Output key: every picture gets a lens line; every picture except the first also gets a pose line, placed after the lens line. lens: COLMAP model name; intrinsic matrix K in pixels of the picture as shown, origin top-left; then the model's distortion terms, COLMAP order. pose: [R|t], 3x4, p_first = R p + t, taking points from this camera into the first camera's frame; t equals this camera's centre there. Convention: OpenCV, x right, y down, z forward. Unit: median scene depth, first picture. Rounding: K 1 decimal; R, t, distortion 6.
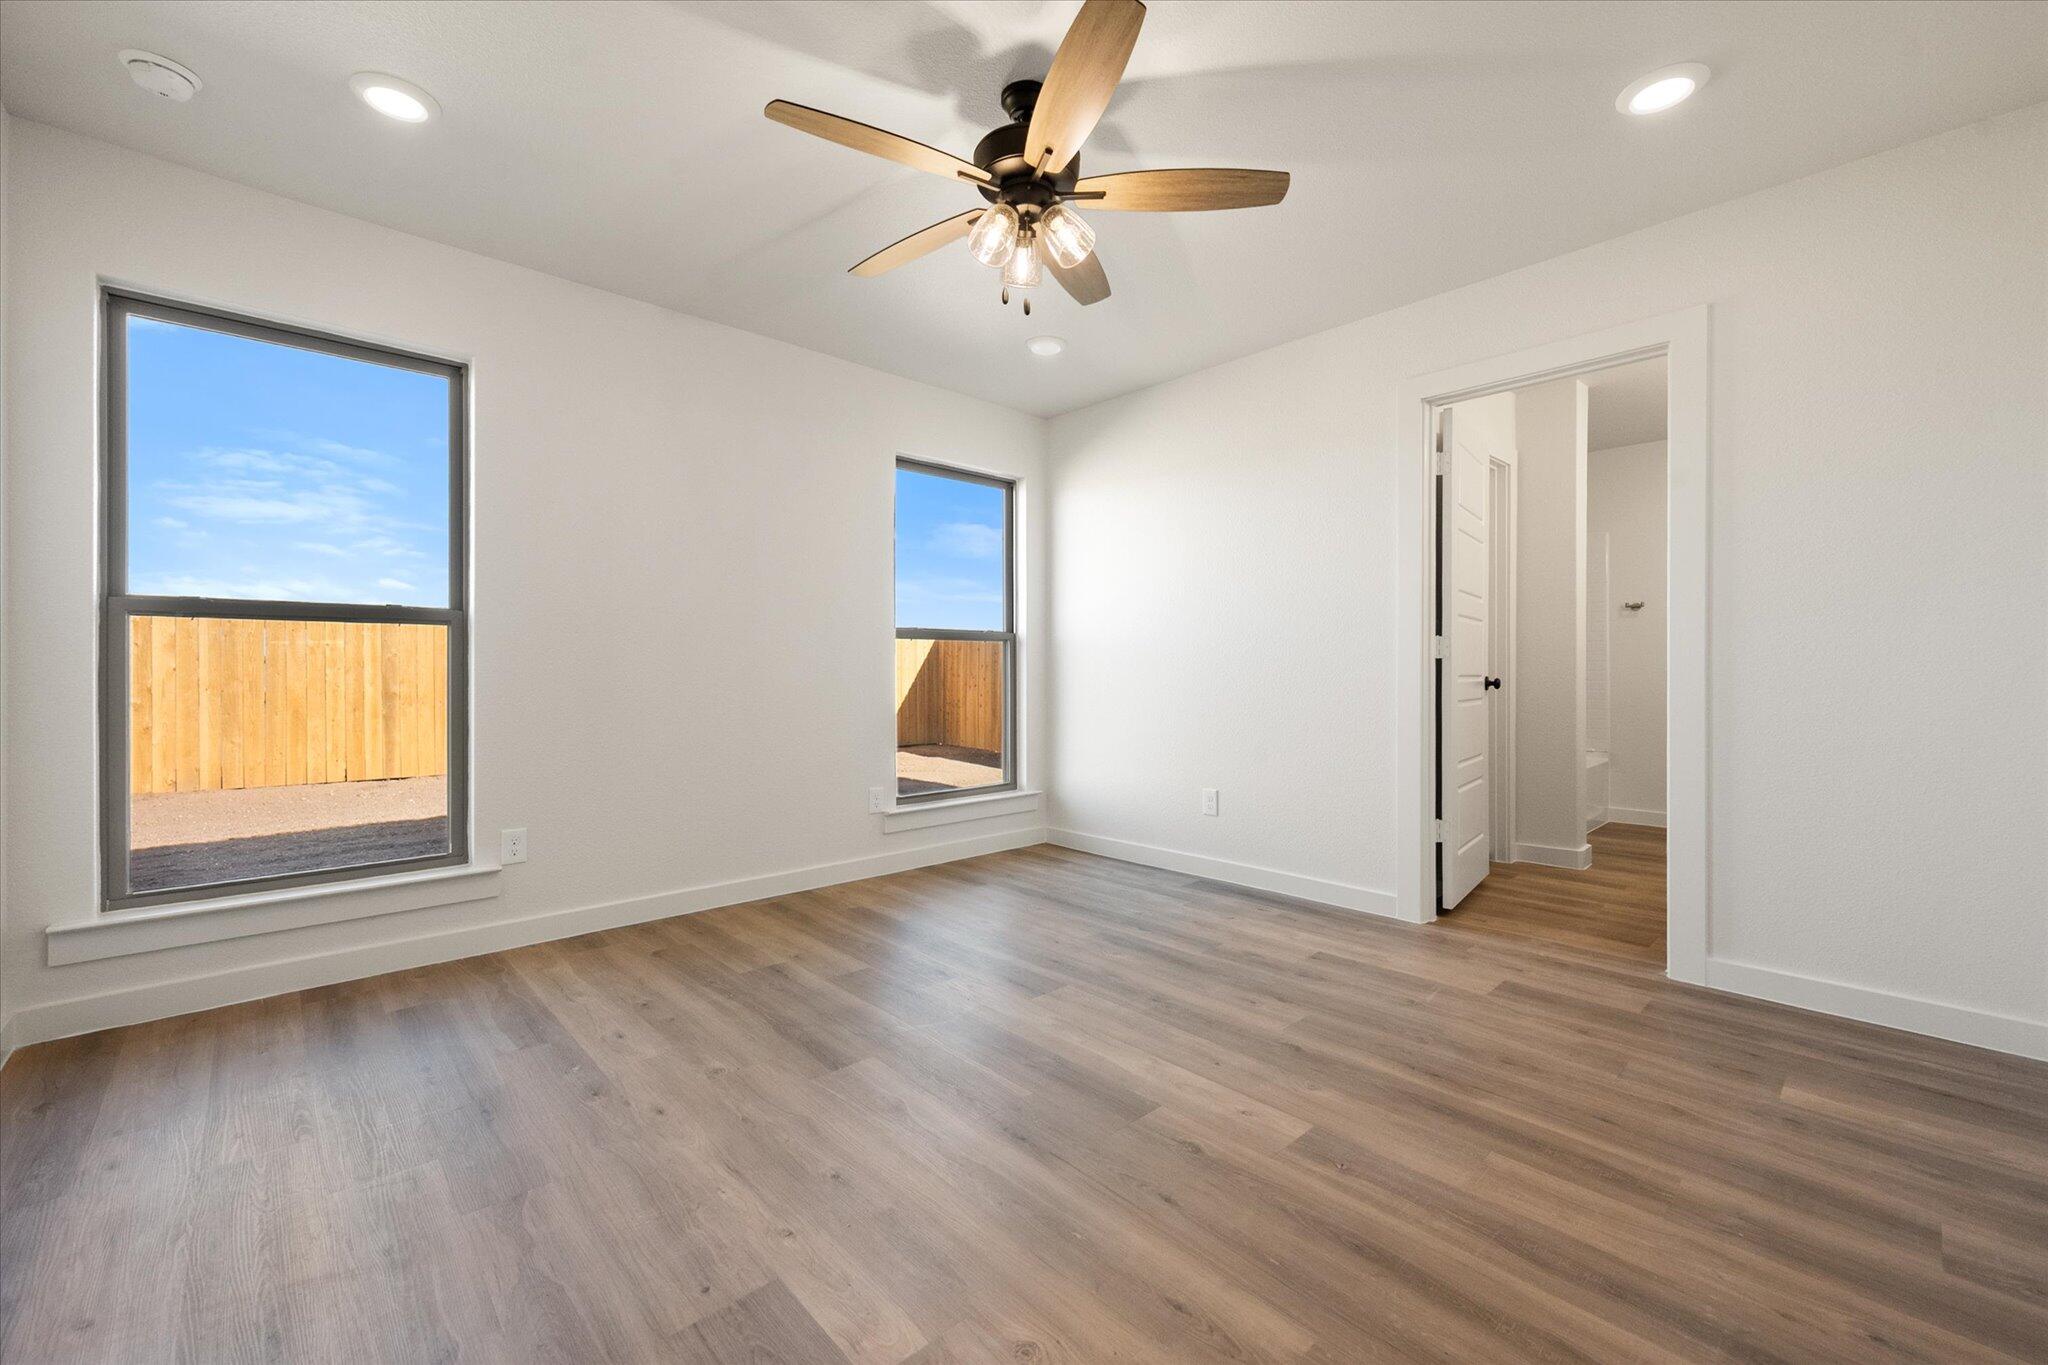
lens RADIAL K [[825.7, 0, 1066.0], [0, 825.7, 659.1], [0, 0, 1]] dist [-0.015355, -0.000142]
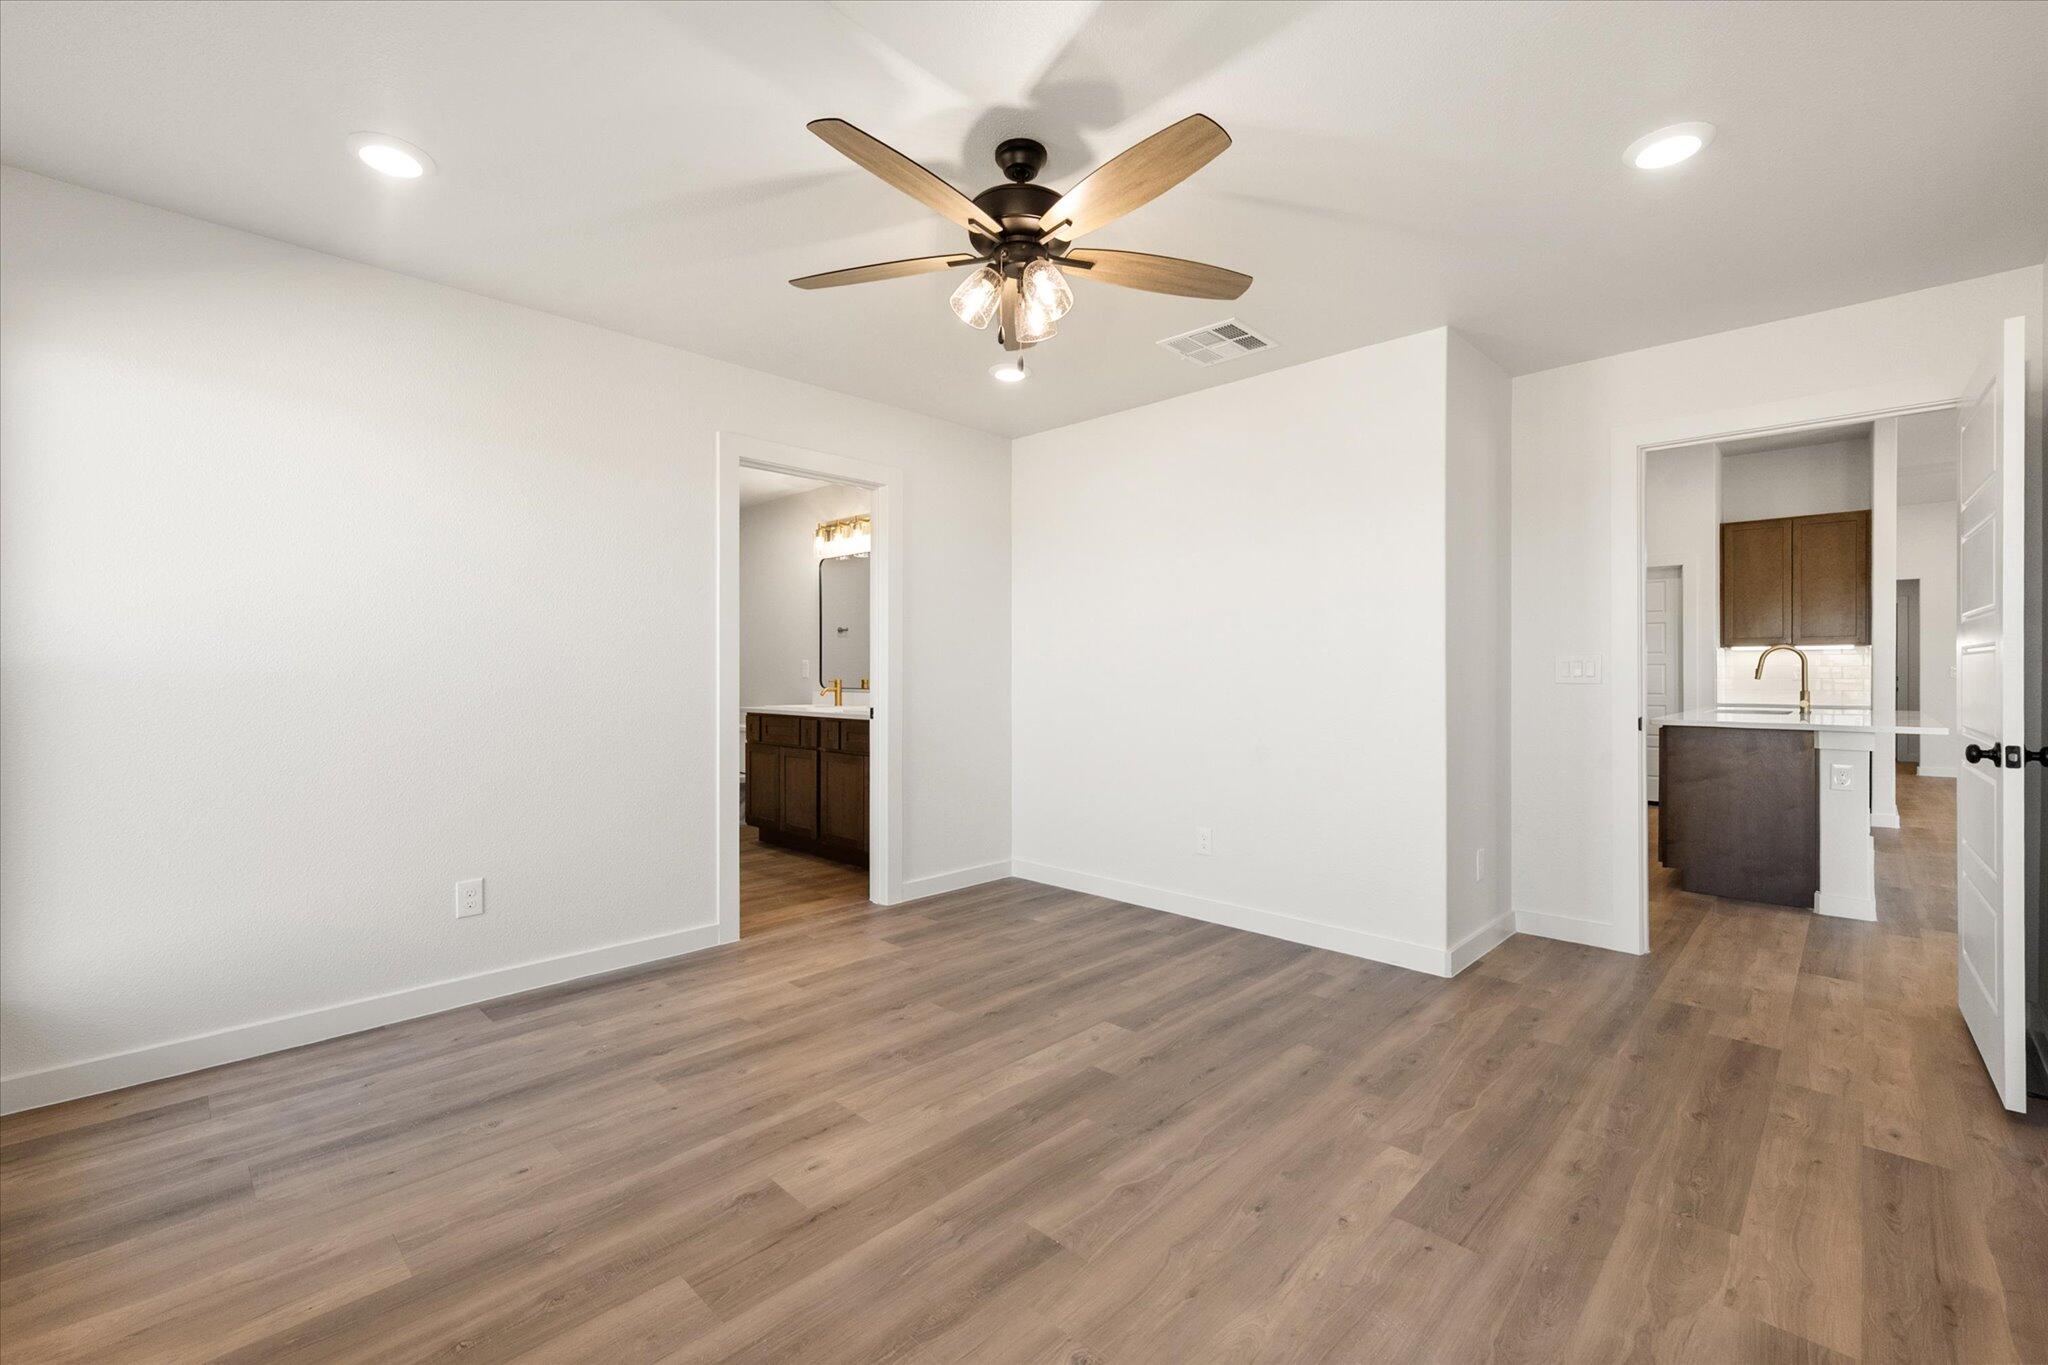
lens RADIAL K [[876.0, 0, 1006.4], [0, 876.0, 683.5], [0, 0, 1]] dist [-0.027583, 0.000187]
pose [[-0.004960, -0.018387, 0.999819, -0.906126], [-0.002990, 0.999827, 0.018372, -0.040110], [-0.999983, -0.002899, -0.005014, 0.876698]]
